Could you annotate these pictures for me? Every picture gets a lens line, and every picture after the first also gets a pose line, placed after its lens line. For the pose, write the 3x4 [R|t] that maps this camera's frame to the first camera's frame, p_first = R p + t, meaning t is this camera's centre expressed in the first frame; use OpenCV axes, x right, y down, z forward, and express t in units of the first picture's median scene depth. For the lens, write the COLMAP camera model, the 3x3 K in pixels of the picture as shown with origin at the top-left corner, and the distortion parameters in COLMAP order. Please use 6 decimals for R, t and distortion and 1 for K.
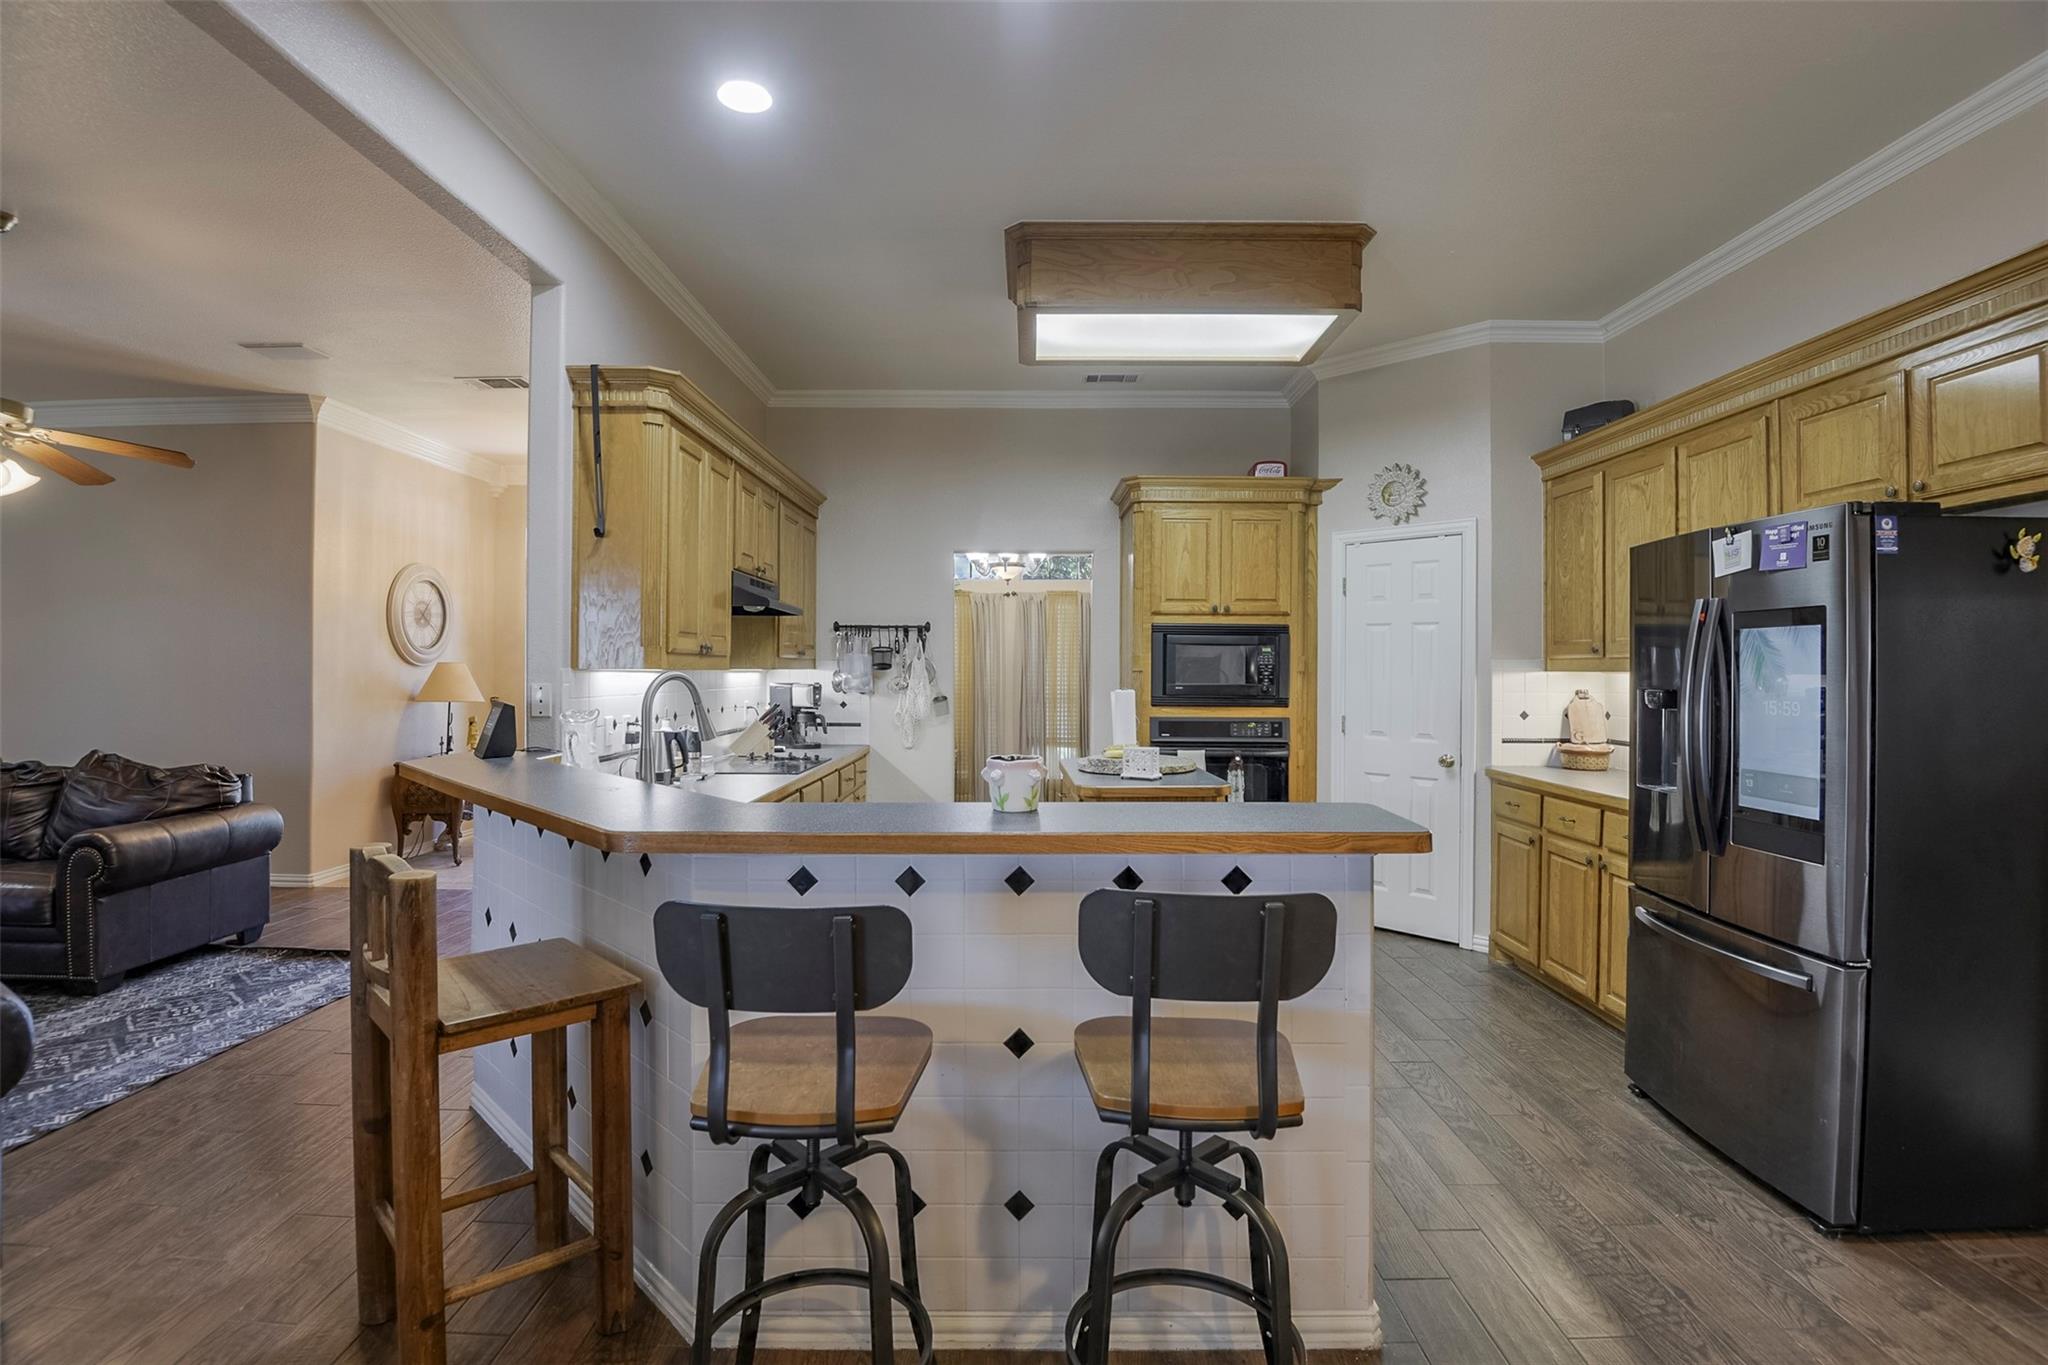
lens RADIAL K [[960.0, 0, 1024.0], [0, 960.0, 682.5], [0, 0, 1]] dist [-0.003476, -0.000975]
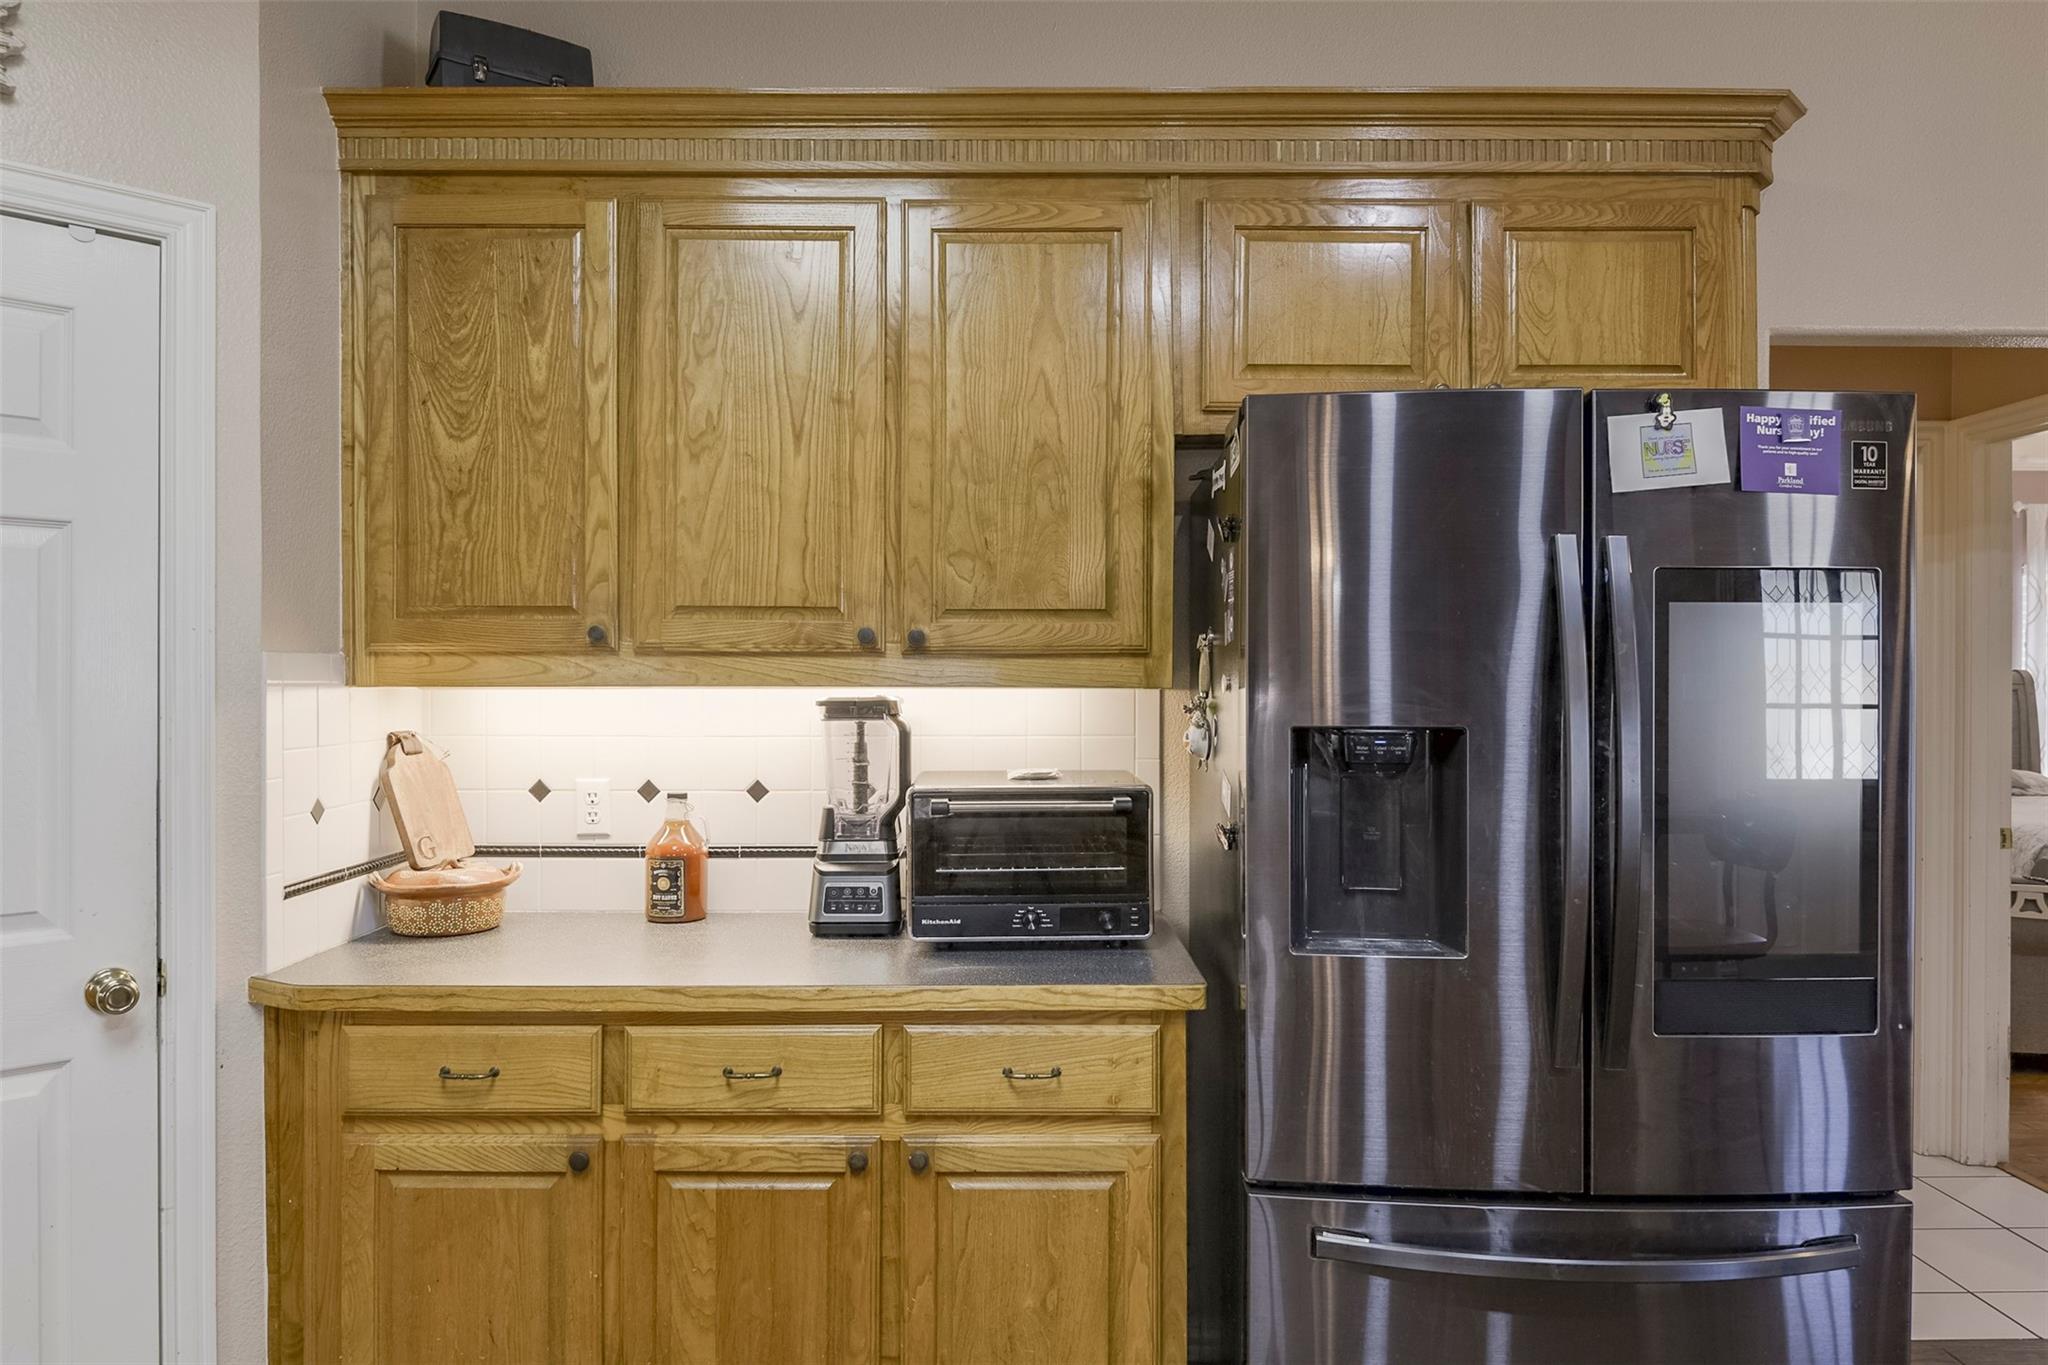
lens RADIAL K [[1342.0, 0, 1024.0], [0, 1342.0, 682.5], [0, 0, 1]] dist [0.016873, 0.000616]
pose [[0.001939, -0.009540, 0.999953, 0.027835], [0.014379, 0.999851, 0.009511, -0.016352], [-0.999895, 0.014360, 0.002075, 0.851027]]
